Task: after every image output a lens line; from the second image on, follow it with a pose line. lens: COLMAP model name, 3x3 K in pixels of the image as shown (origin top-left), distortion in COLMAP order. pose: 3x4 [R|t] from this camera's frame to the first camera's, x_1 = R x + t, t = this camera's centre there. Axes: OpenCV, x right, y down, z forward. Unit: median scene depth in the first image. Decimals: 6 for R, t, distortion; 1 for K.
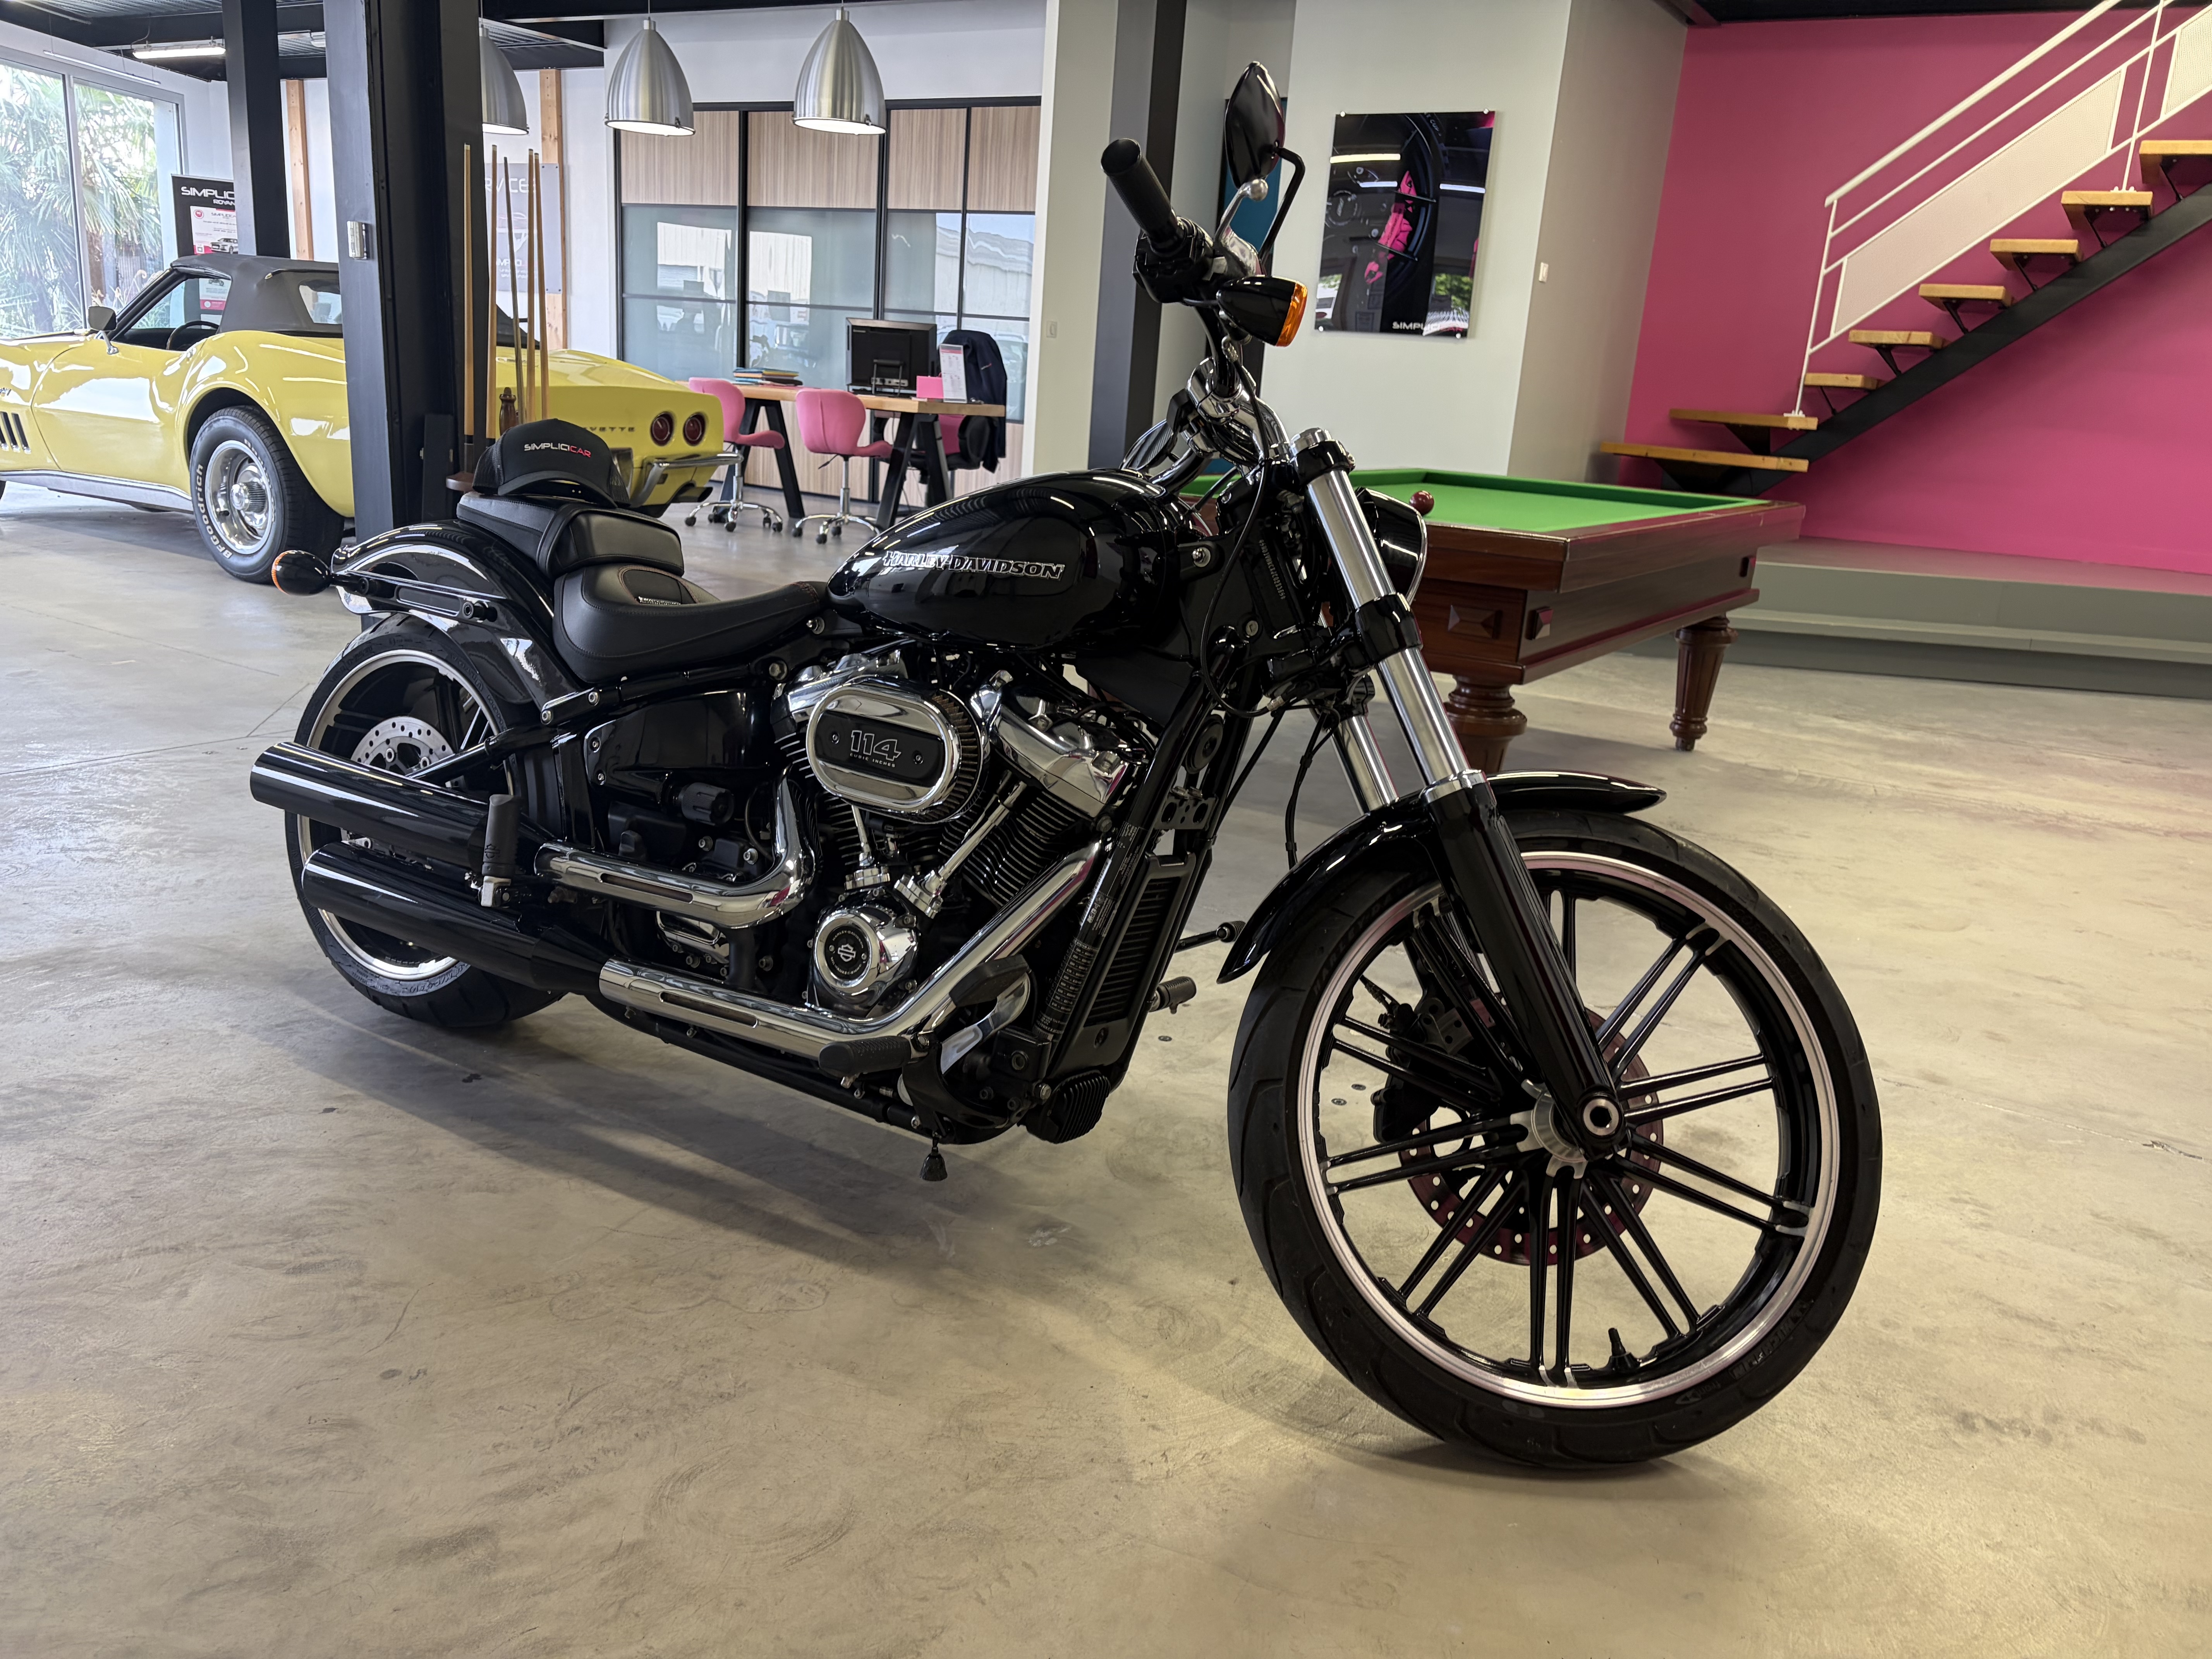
lens RADIAL K [[1663.9, 0, 1105.0], [0, 1663.9, 836.6], [0, 0, 1]] dist [0.038740, -0.032260]
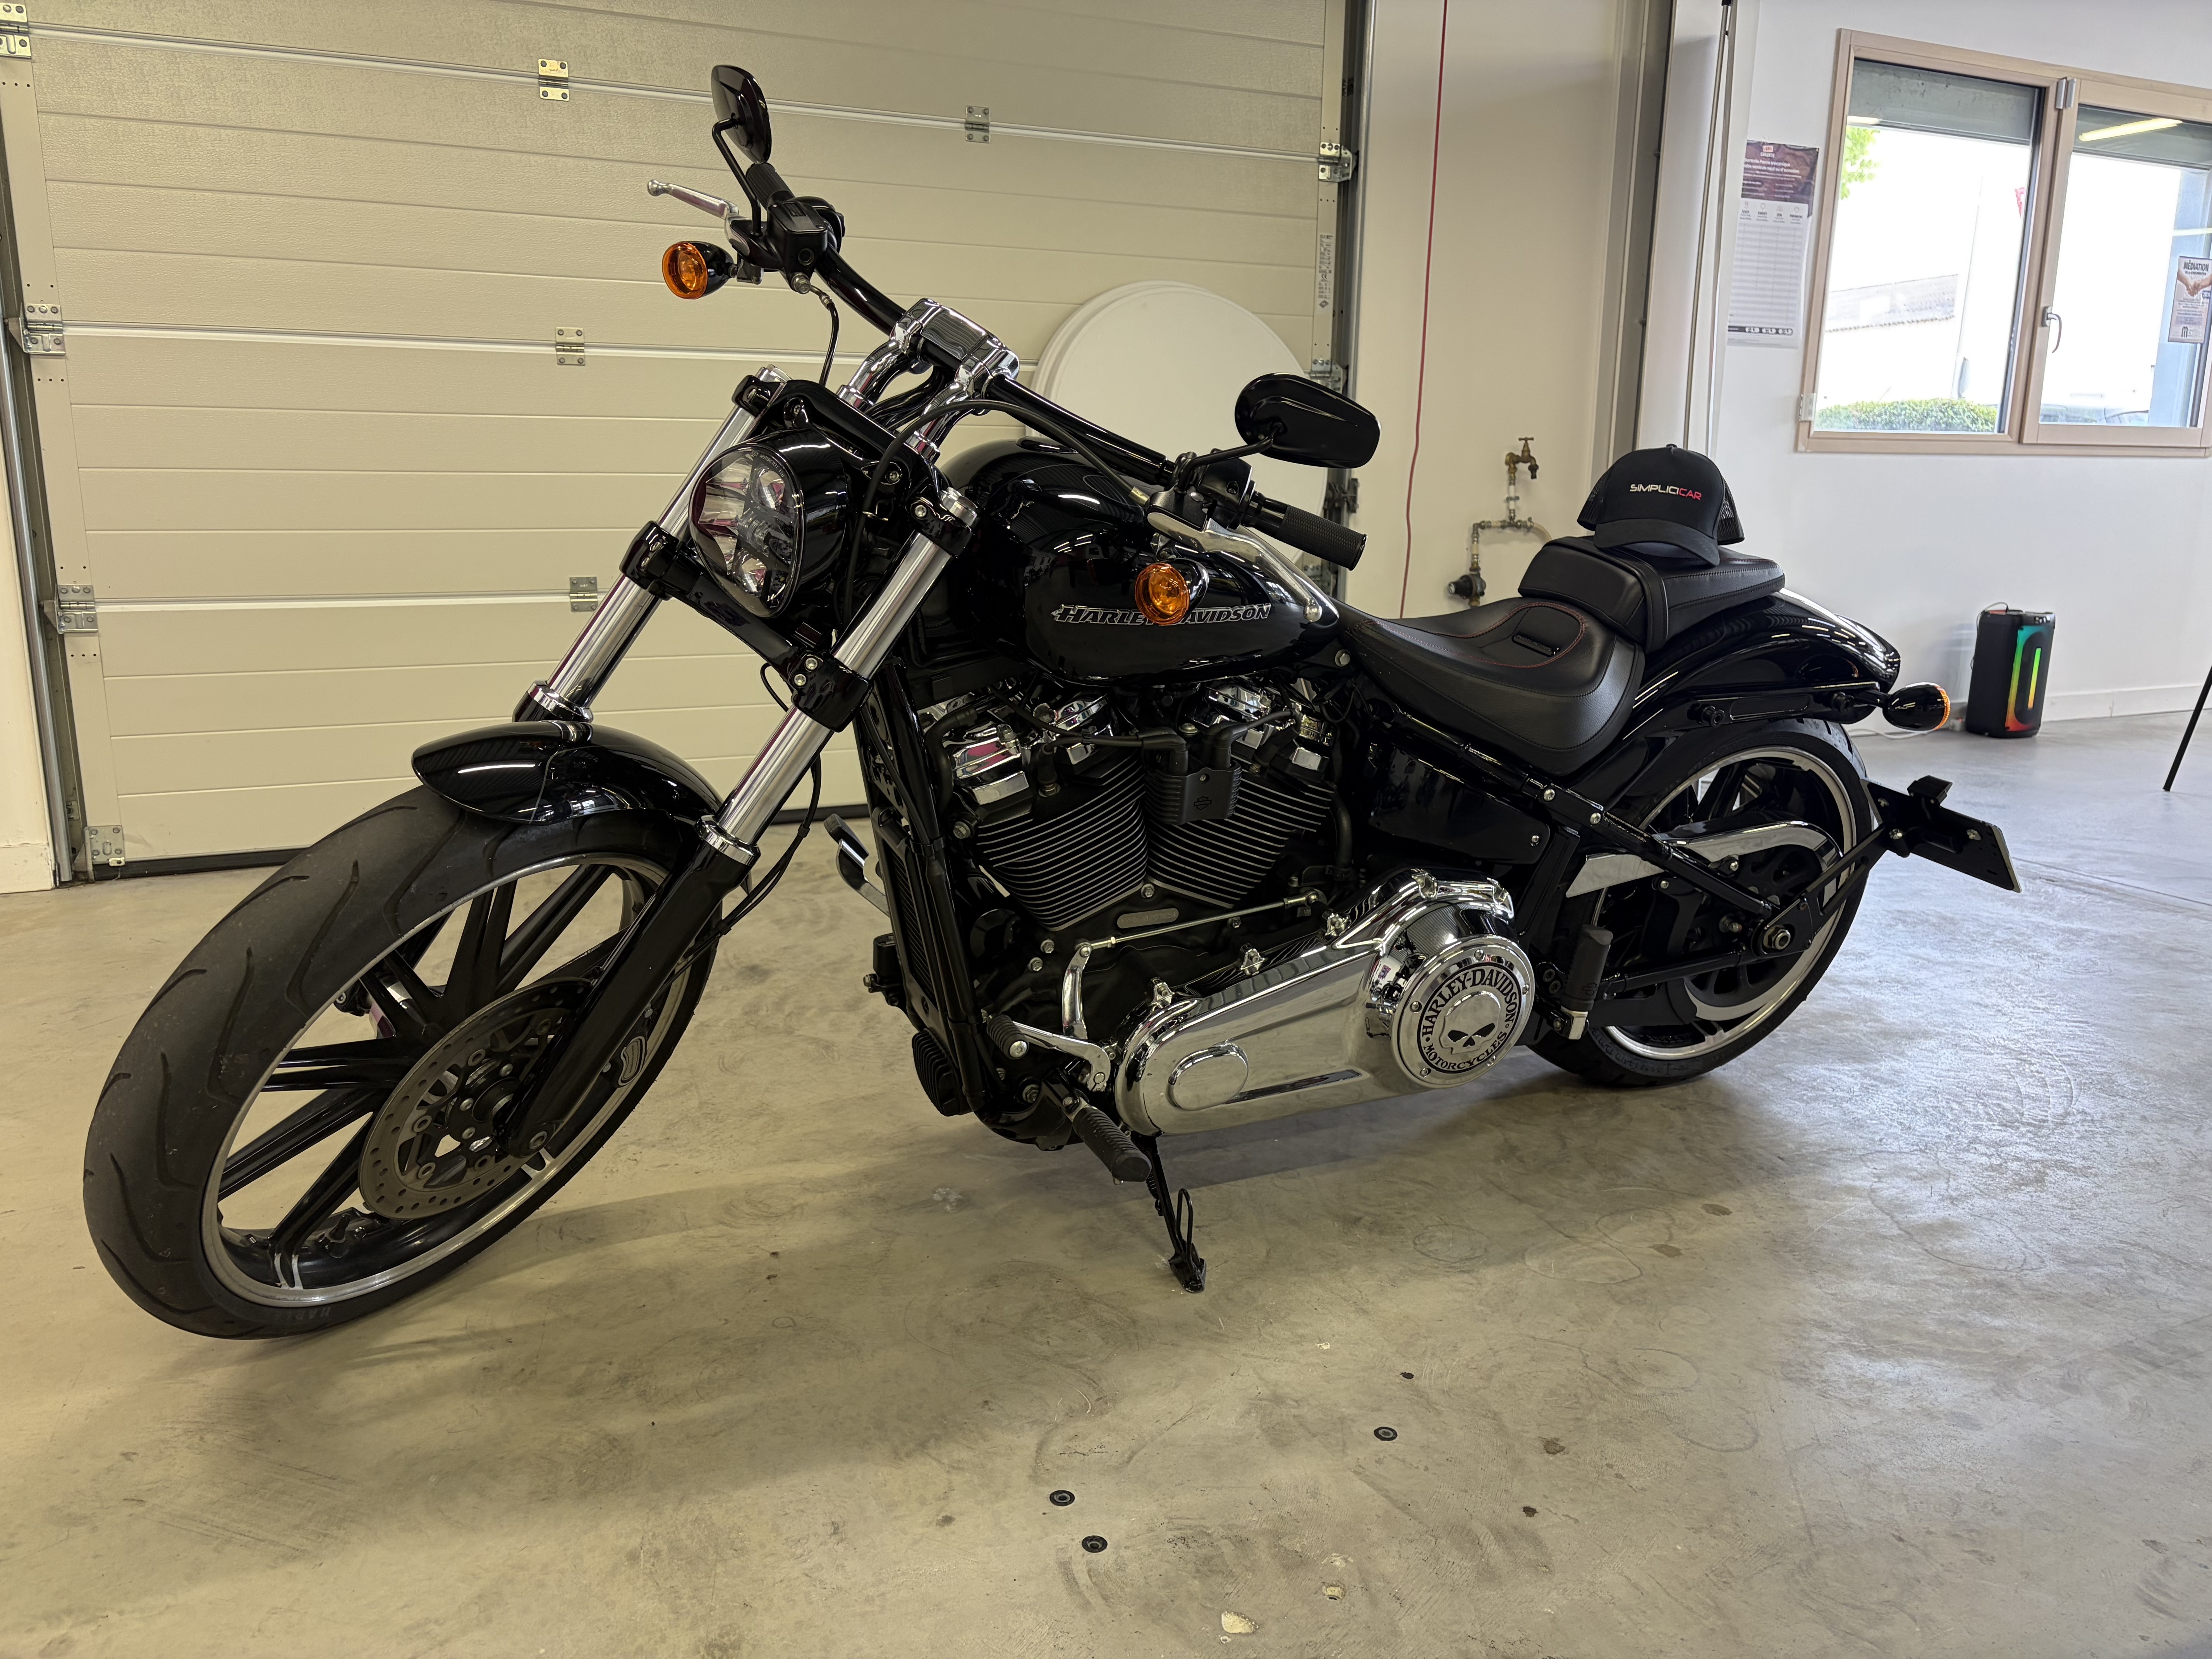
lens RADIAL K [[1676.8, 0, 1106.9], [0, 1676.8, 836.1], [0, 0, 1]] dist [0.062942, -0.088548]
pose [[-0.538635, 0.107589, -0.835642, 0.636027], [-0.277010, 0.914061, 0.296239, -0.246696], [0.795700, 0.391045, -0.462542, 1.261217]]
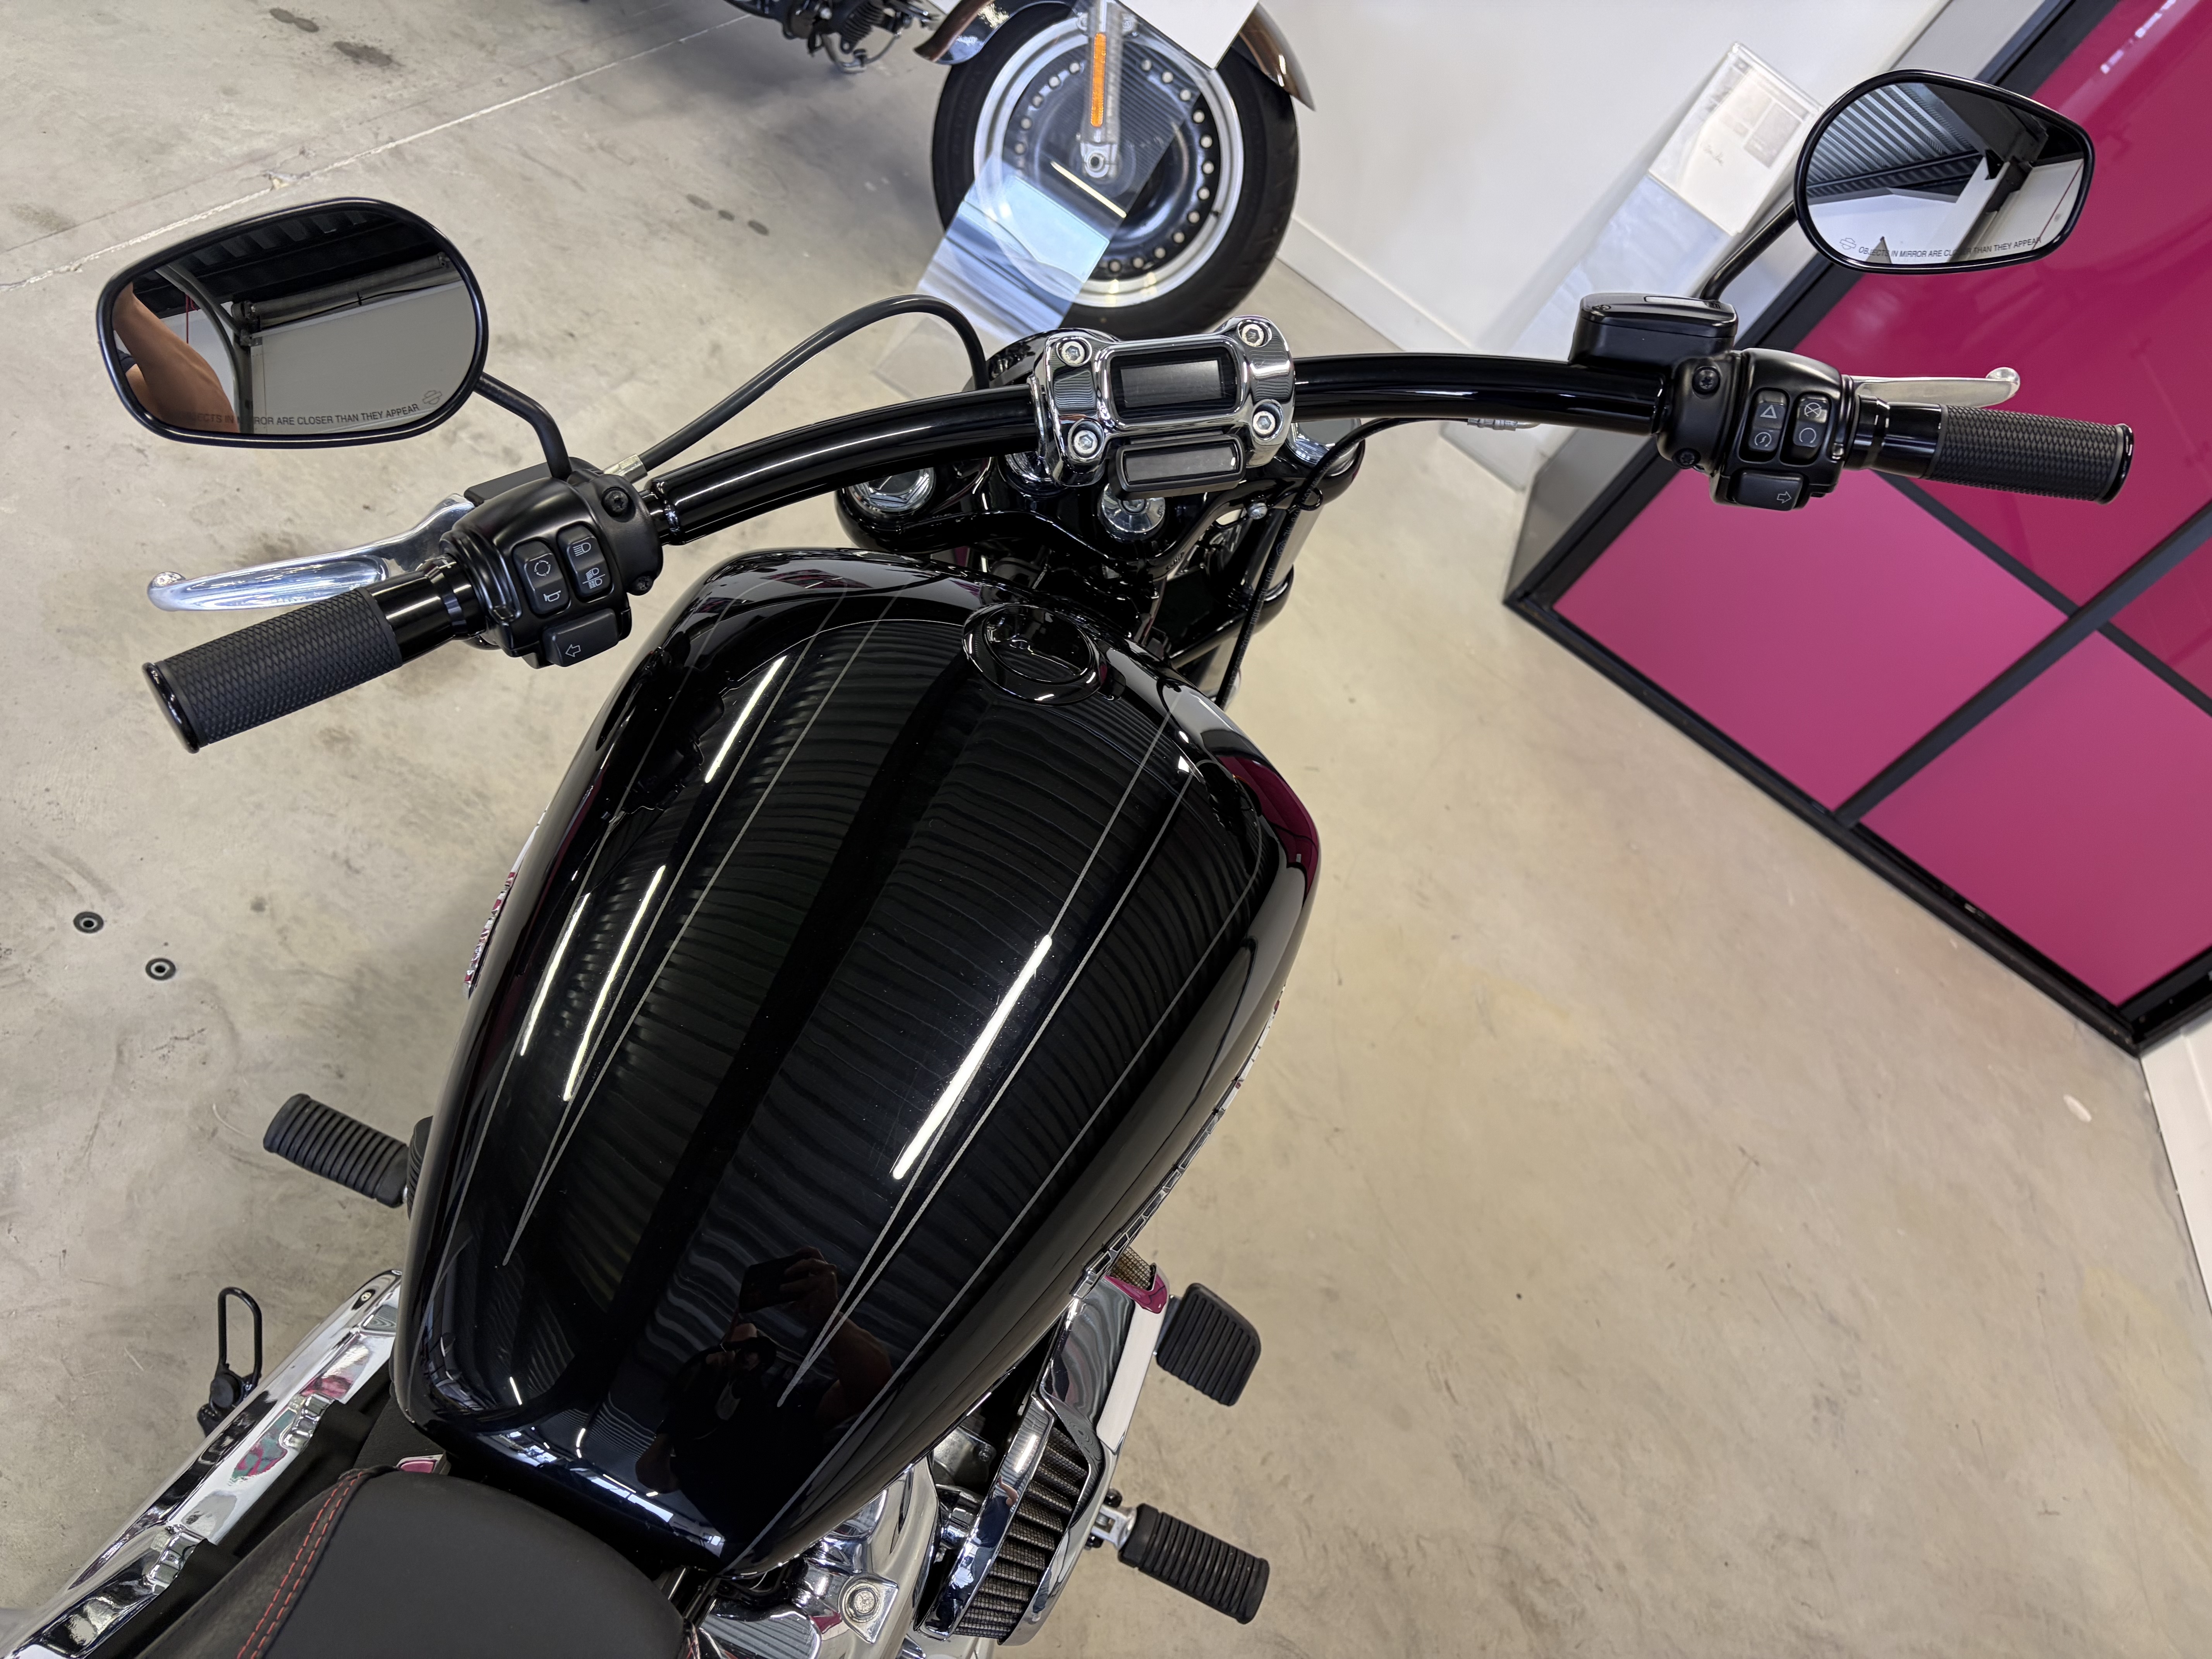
lens RADIAL K [[1671.8, 0, 1111.6], [0, 1671.8, 826.2], [0, 0, 1]] dist [0.017015, 0.001232]
pose [[-0.155420, -0.806111, 0.570990, -0.209520], [-0.259150, 0.591041, 0.763880, -0.411533], [-0.953250, -0.029250, -0.300763, 0.911442]]
